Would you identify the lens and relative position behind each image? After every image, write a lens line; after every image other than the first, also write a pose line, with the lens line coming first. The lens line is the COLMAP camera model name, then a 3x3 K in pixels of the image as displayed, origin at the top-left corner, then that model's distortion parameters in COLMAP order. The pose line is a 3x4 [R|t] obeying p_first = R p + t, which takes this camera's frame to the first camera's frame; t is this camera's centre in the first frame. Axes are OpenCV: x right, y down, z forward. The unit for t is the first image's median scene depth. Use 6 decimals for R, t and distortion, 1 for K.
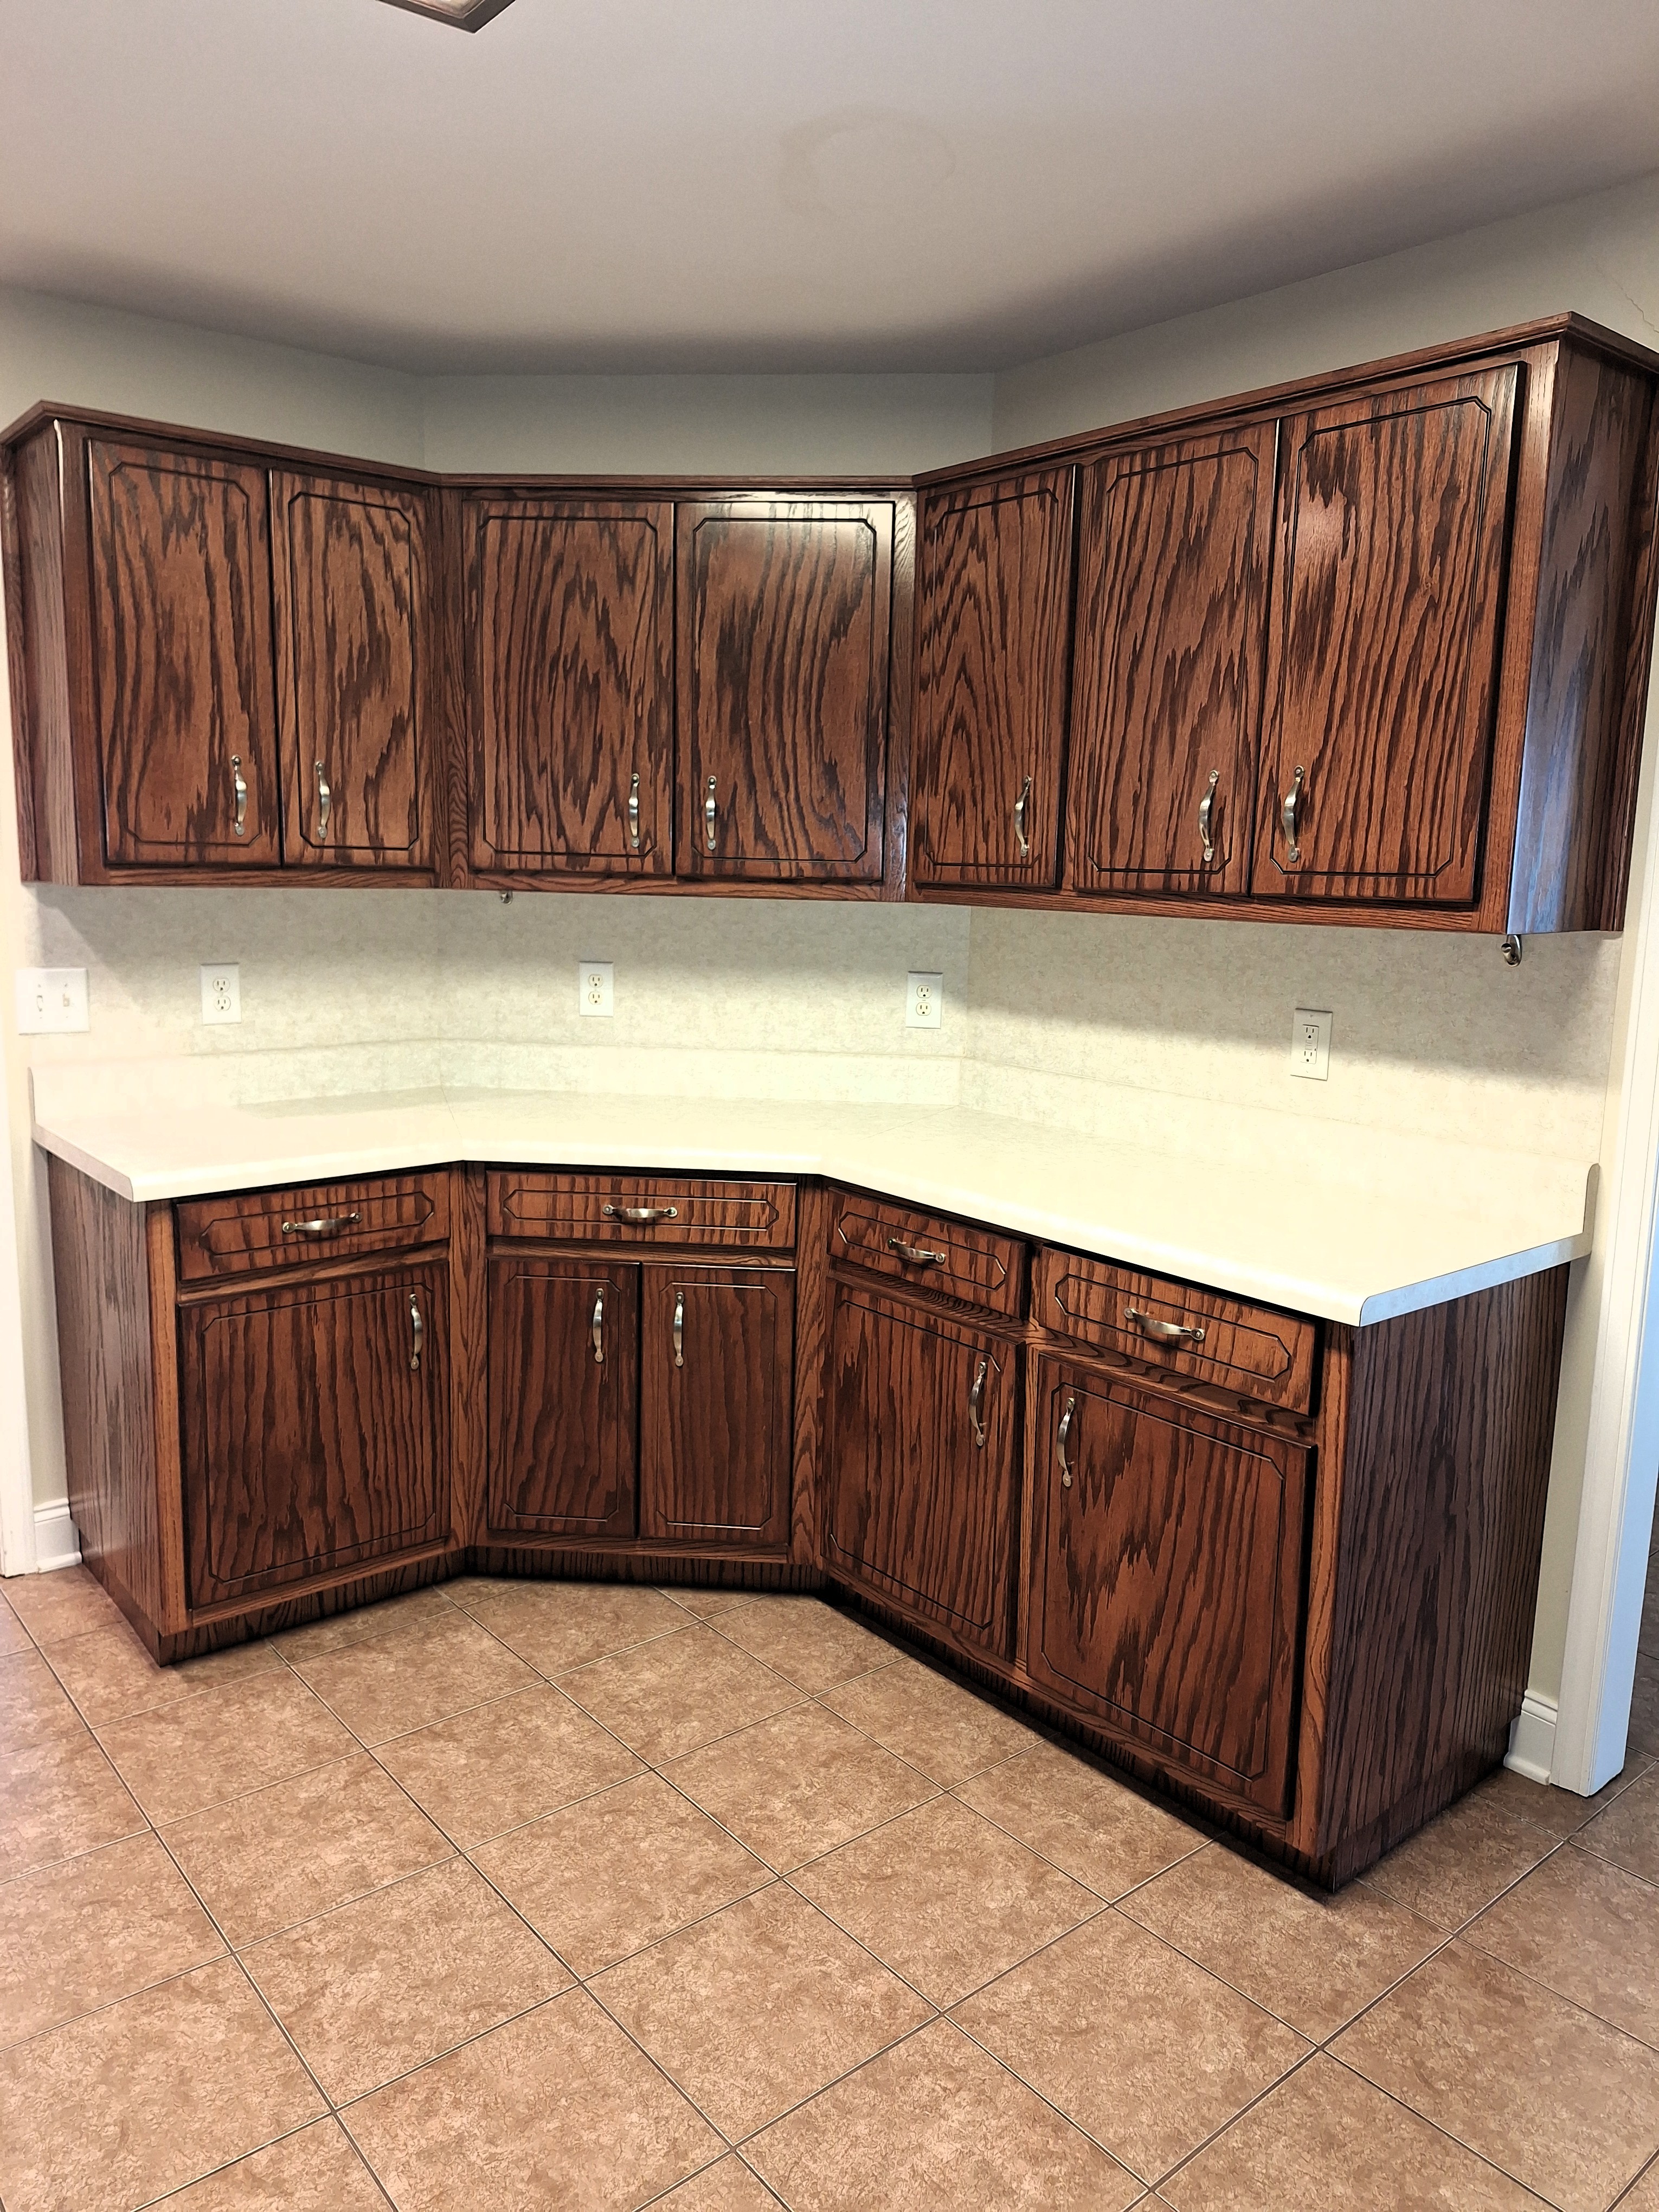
lens RADIAL K [[1539.5, 0, 827.9], [0, 1539.5, 1117.2], [0, 0, 1]] dist [0.018647, -0.021853]
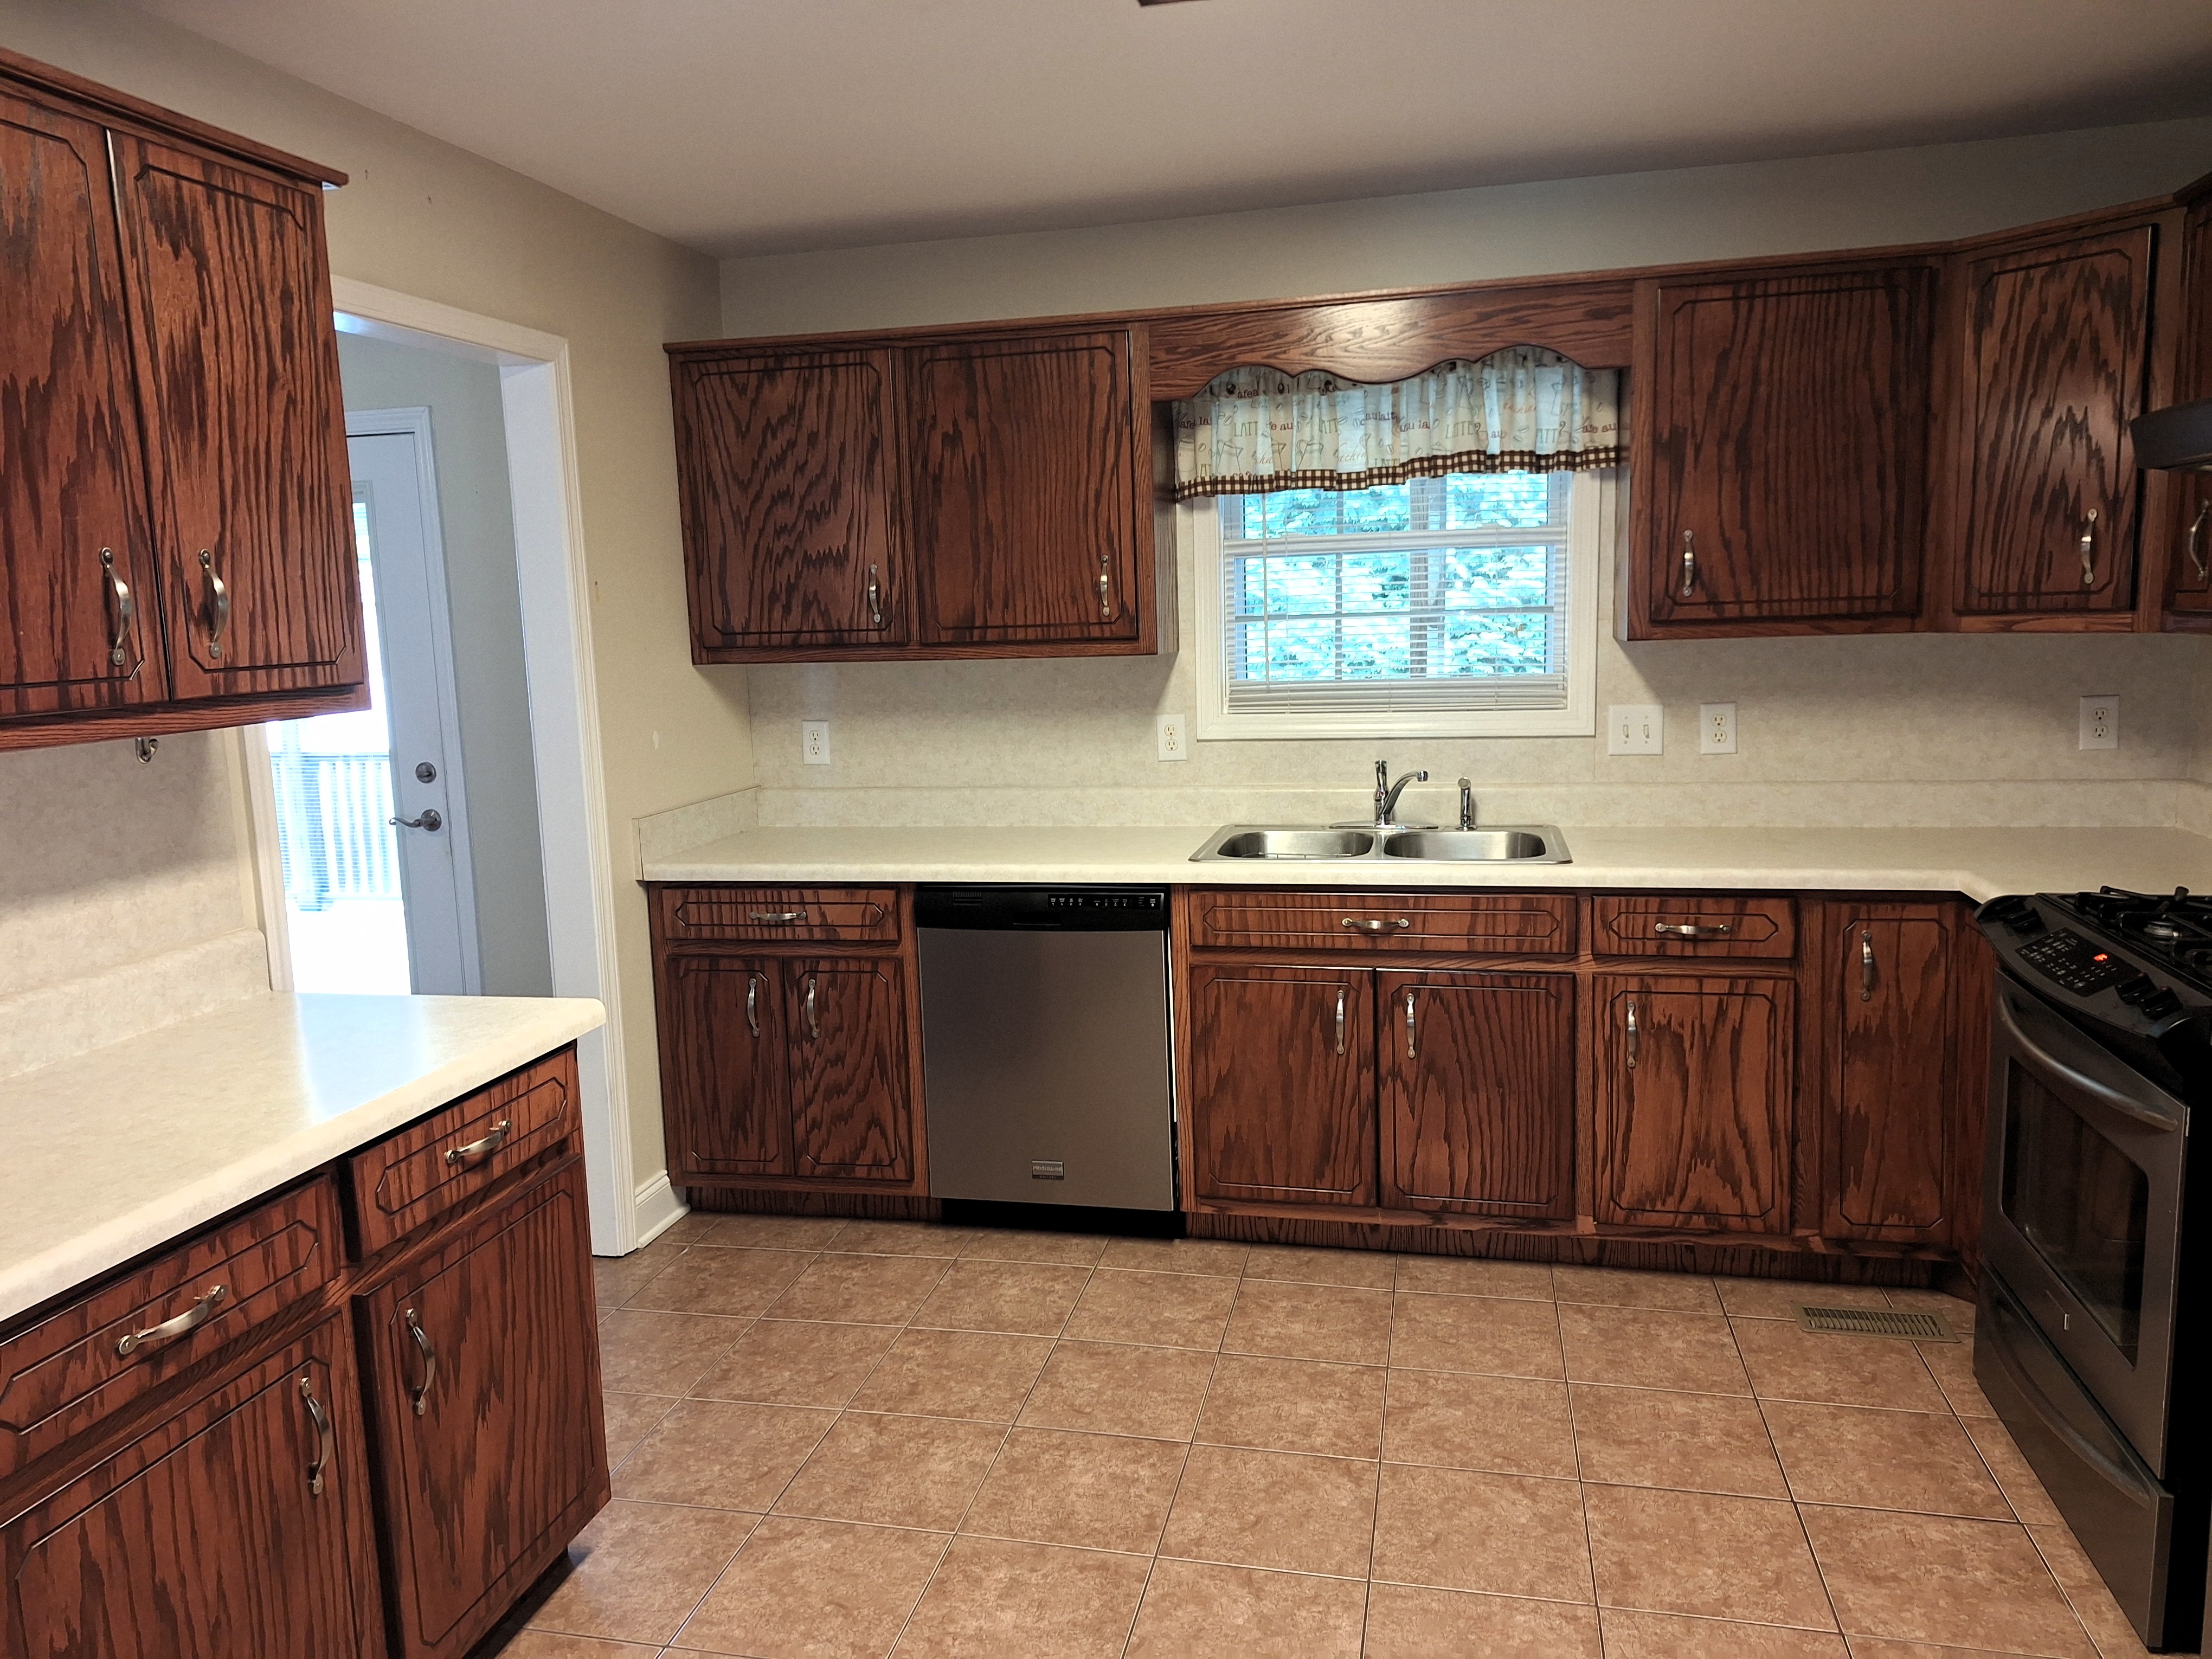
lens RADIAL K [[1539.5, 0, 1104.8], [0, 1539.5, 820.3], [0, 0, 1]] dist [0.018647, -0.021853]
pose [[-0.611750, -0.109929, 0.783376, -0.714084], [0.156610, 0.953865, 0.256152, -0.228300], [-0.775394, 0.279386, -0.566311, 1.156195]]
